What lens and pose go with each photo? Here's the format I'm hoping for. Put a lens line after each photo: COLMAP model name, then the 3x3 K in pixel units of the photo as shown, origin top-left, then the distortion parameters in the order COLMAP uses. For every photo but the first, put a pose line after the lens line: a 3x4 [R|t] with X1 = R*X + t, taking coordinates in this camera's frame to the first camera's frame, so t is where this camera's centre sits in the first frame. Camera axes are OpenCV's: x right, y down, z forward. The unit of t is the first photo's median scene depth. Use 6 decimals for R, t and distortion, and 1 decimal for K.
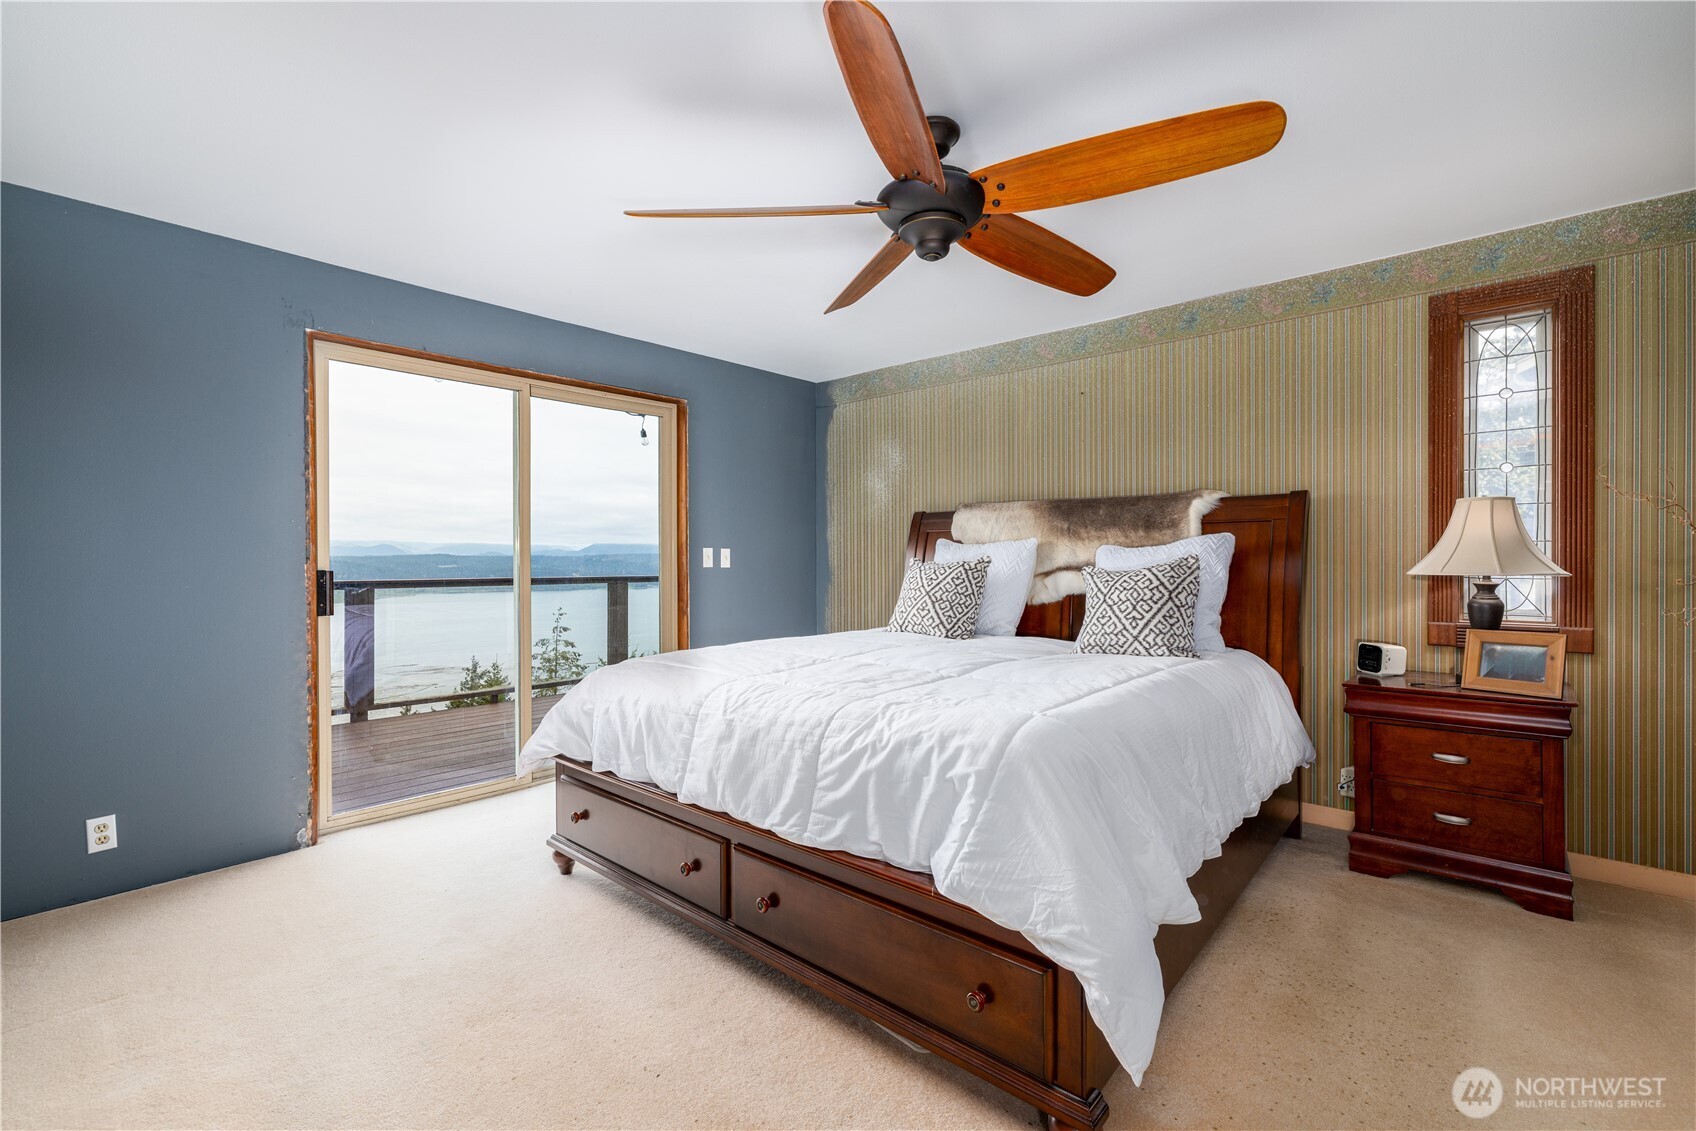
lens RADIAL K [[752.5, 0, 848.0], [0, 752.5, 565.5], [0, 0, 1]] dist [0.000001, 0.000151]
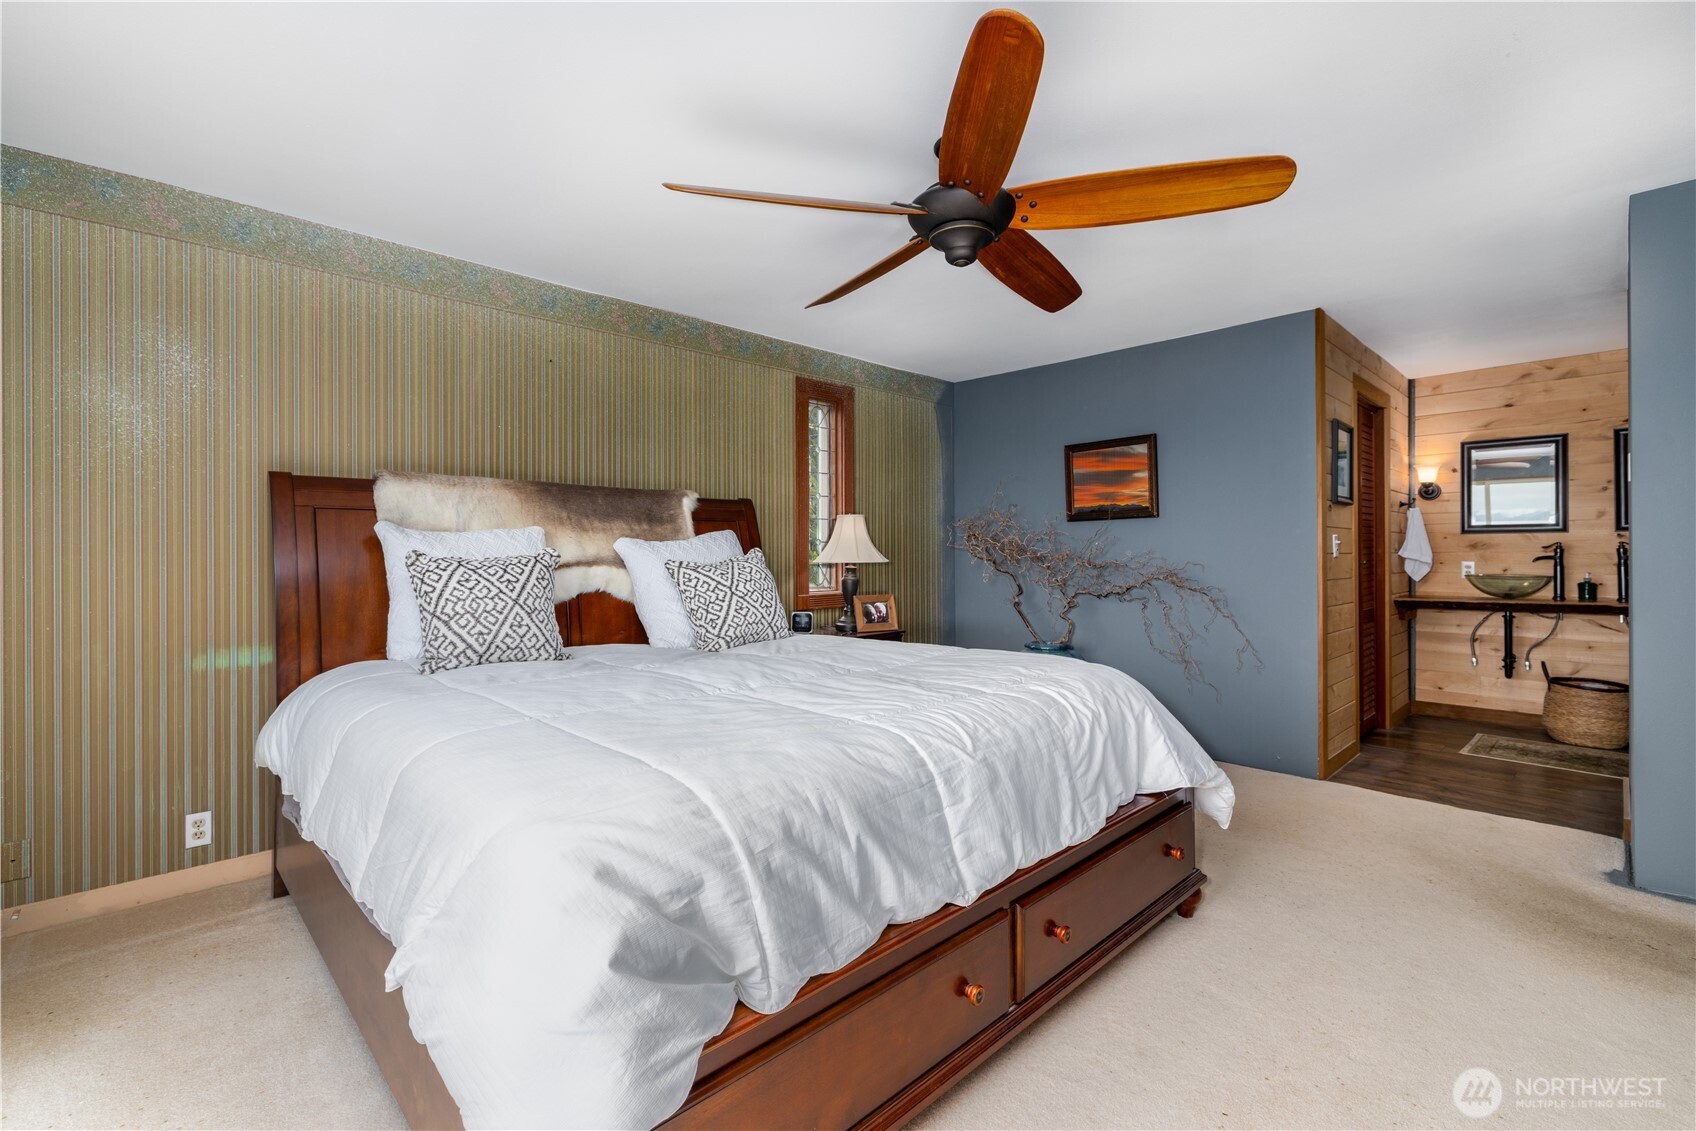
lens RADIAL K [[741.8, 0, 853.5], [0, 741.8, 552.5], [0, 0, 1]] dist [-0.000080, 0.000397]
pose [[0.072599, 0.002203, 0.997359, -0.571765], [0.010321, 0.999942, -0.002960, -0.003259], [-0.997308, 0.010509, 0.072572, 0.664908]]
